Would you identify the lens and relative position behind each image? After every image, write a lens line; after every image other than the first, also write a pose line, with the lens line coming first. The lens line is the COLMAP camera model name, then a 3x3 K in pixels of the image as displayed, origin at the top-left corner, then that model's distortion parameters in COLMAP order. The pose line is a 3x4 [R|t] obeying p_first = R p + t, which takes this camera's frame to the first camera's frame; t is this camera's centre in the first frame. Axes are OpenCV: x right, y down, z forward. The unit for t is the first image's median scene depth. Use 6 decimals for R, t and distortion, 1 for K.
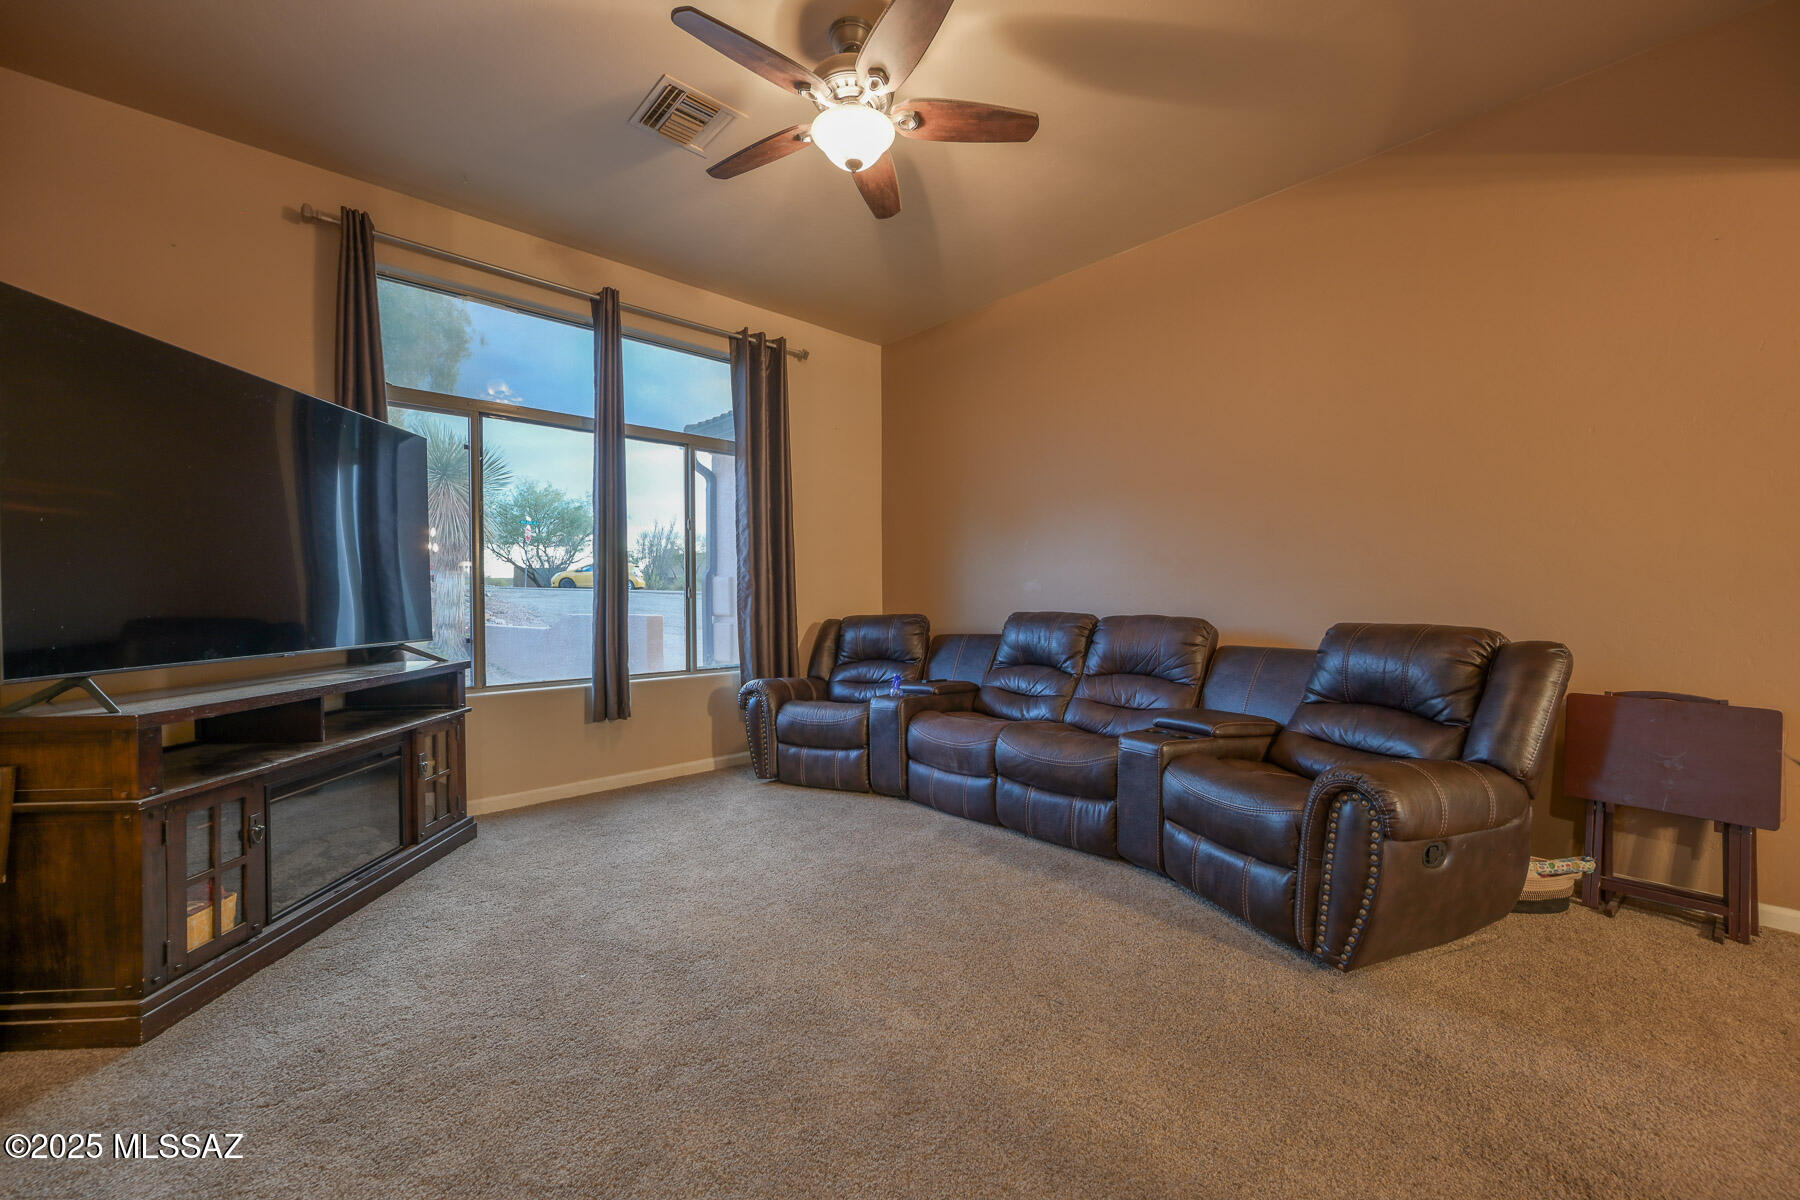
lens RADIAL K [[707.3, 0, 900.0], [0, 707.3, 600.0], [0, 0, 1]] dist [-0.000209, -0.000024]
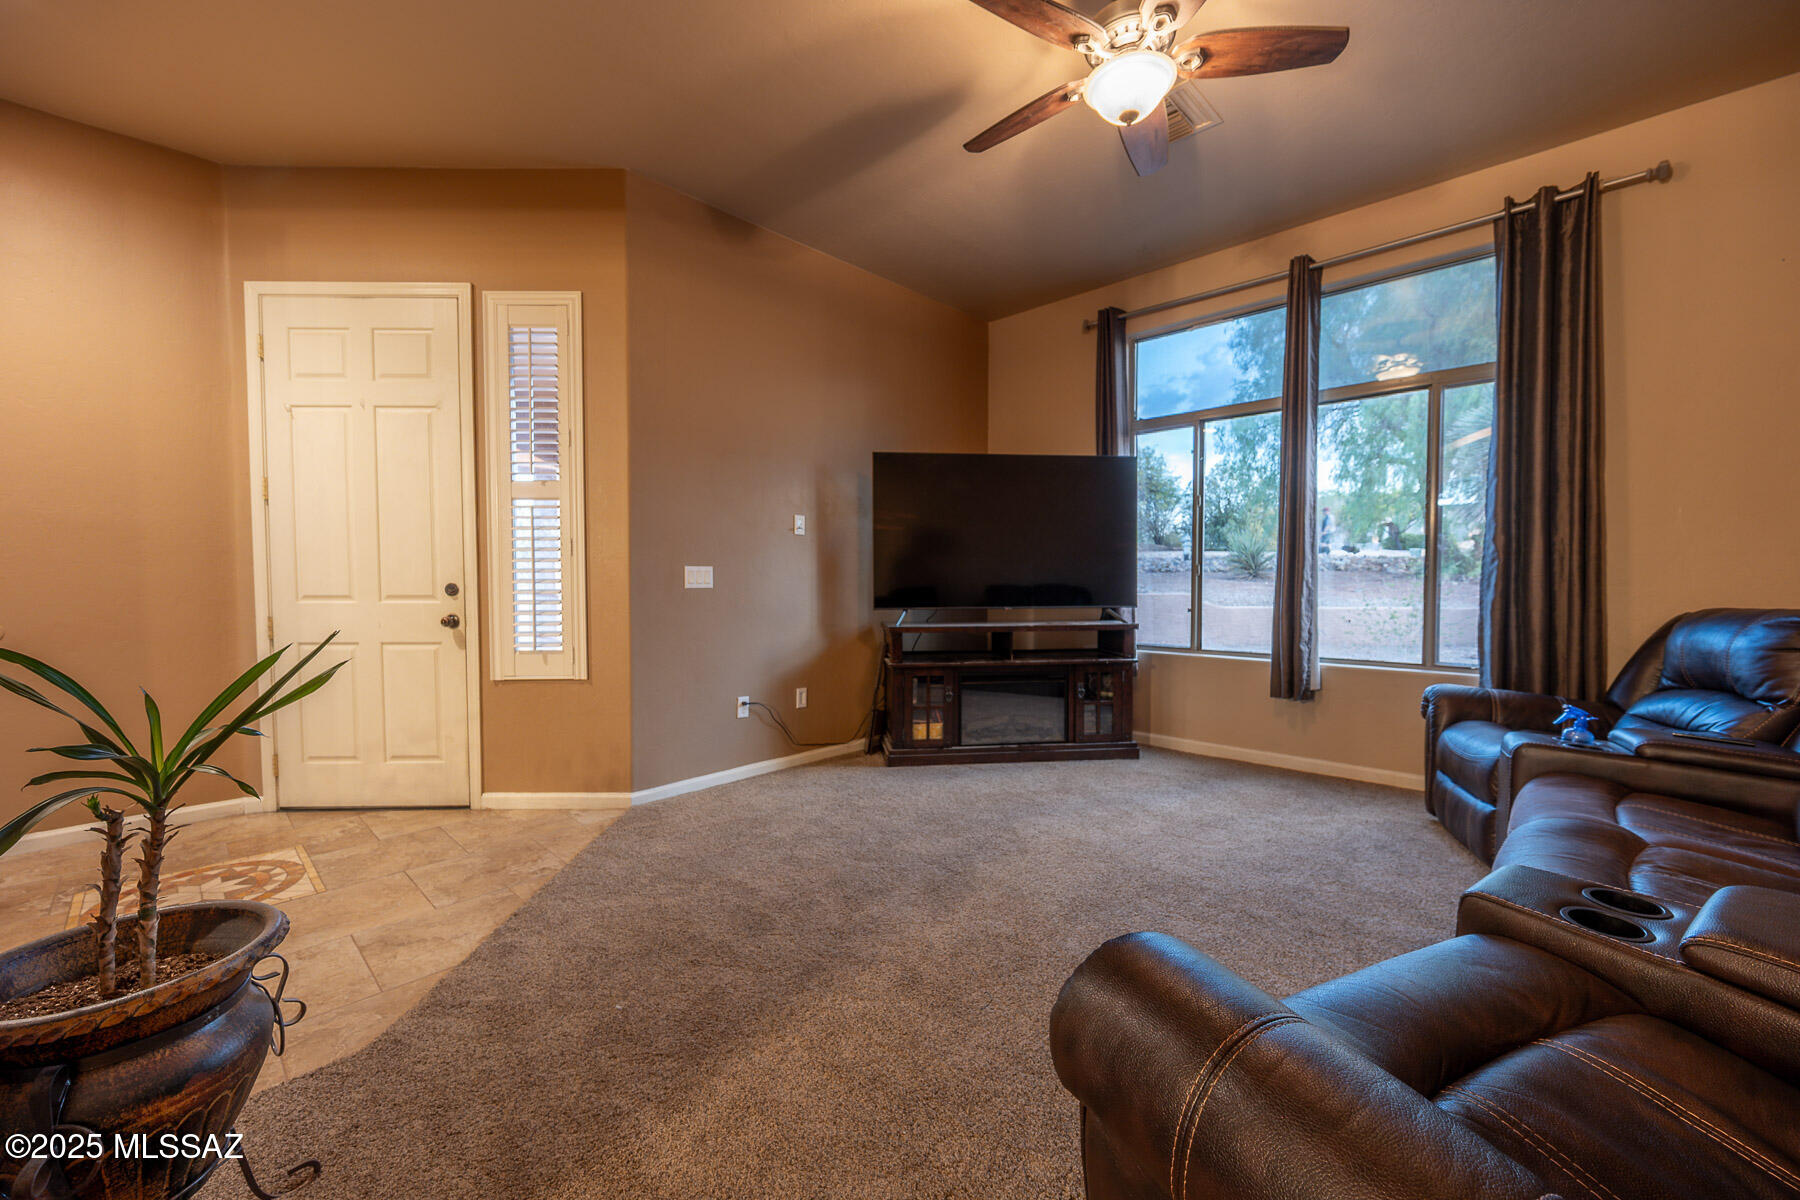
lens RADIAL K [[707.3, 0, 900.0], [0, 707.3, 600.0], [0, 0, 1]] dist [-0.000209, -0.000024]
pose [[0.059752, 0.035563, -0.997580, 0.563548], [-0.002736, 0.999367, 0.035463, -0.002940], [0.998210, 0.000611, 0.059811, 0.409804]]
